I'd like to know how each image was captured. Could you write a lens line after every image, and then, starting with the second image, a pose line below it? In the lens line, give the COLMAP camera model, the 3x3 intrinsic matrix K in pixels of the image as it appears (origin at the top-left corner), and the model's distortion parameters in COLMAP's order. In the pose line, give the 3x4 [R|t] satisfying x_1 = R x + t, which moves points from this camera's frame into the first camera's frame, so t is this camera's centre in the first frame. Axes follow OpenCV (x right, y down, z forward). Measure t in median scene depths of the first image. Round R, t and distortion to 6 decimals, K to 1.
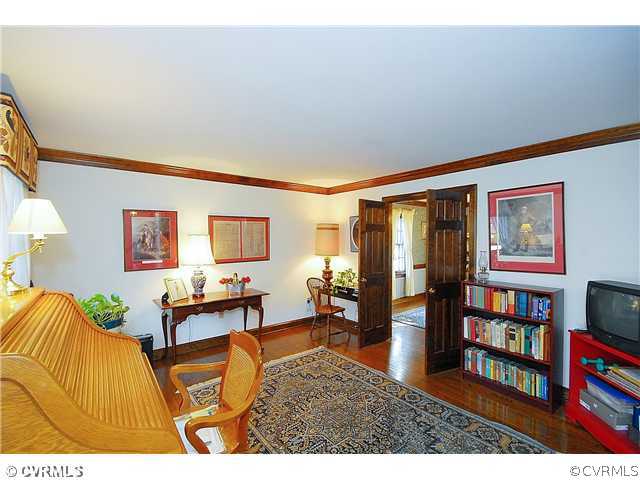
lens RADIAL K [[288.3, 0, 320.0], [0, 288.3, 240.0], [0, 0, 1]] dist [-0.001989, -0.000259]
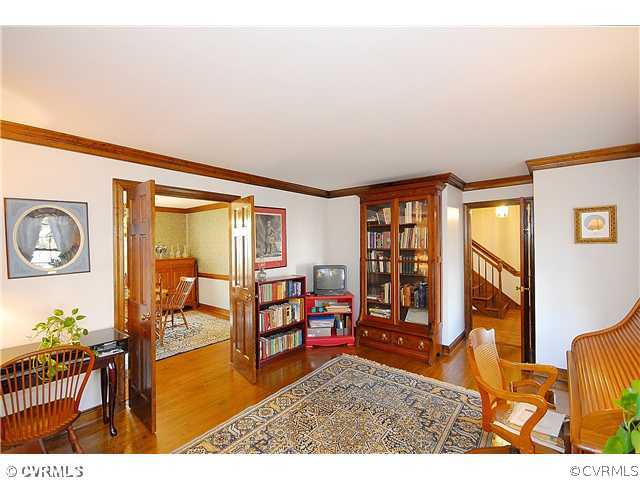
lens RADIAL K [[288.3, 0, 320.0], [0, 288.3, 240.0], [0, 0, 1]] dist [-0.001989, -0.000259]
pose [[-0.214383, 0.007656, 0.976720, -0.736743], [0.011582, 0.999919, -0.005295, -0.016997], [-0.976681, 0.010177, -0.214455, 1.116449]]
